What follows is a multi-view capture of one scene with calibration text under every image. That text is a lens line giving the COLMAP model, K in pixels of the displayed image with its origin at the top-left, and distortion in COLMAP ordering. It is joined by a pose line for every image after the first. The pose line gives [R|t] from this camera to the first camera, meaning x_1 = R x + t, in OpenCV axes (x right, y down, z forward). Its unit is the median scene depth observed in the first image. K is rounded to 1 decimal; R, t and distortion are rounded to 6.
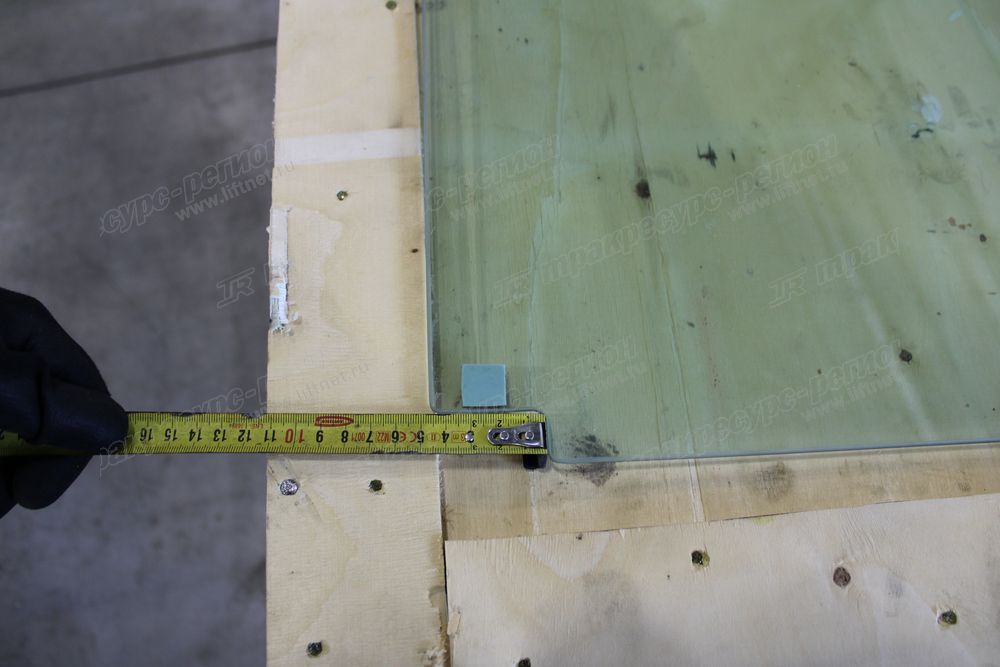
lens RADIAL K [[816.4, 0, 487.4], [0, 816.4, 329.7], [0, 0, 1]] dist [-0.168596, 0.117419]
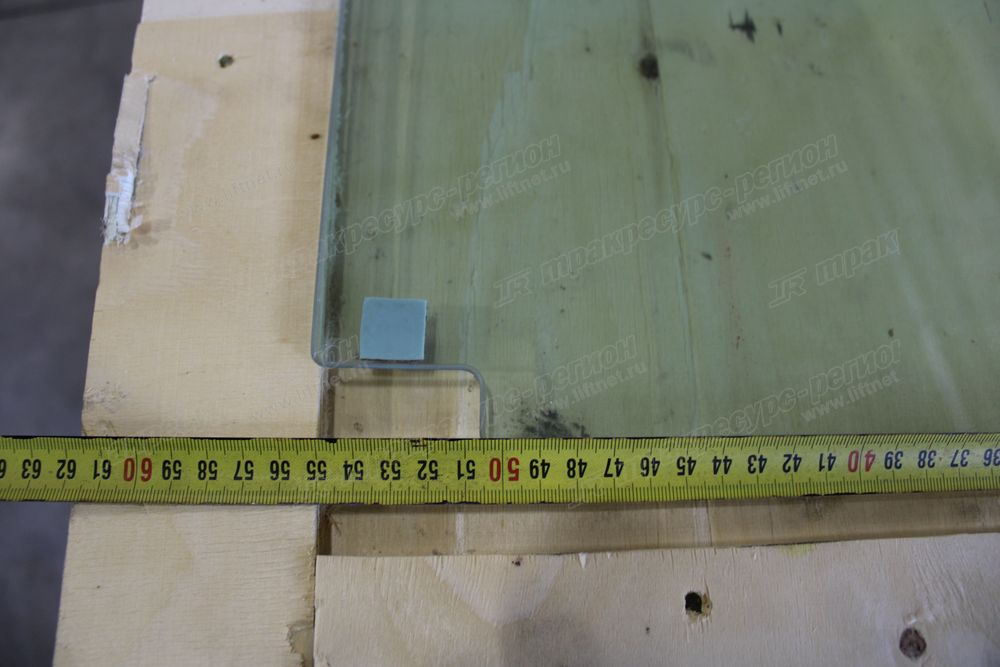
lens RADIAL K [[816.4, 0, 487.4], [0, 816.4, 329.7], [0, 0, 1]] dist [-0.168596, 0.117419]
pose [[0.998282, 0.041504, -0.041361, 0.096915], [-0.039256, 0.997782, 0.053764, 0.027274], [0.043500, -0.052048, 0.997697, 0.305060]]
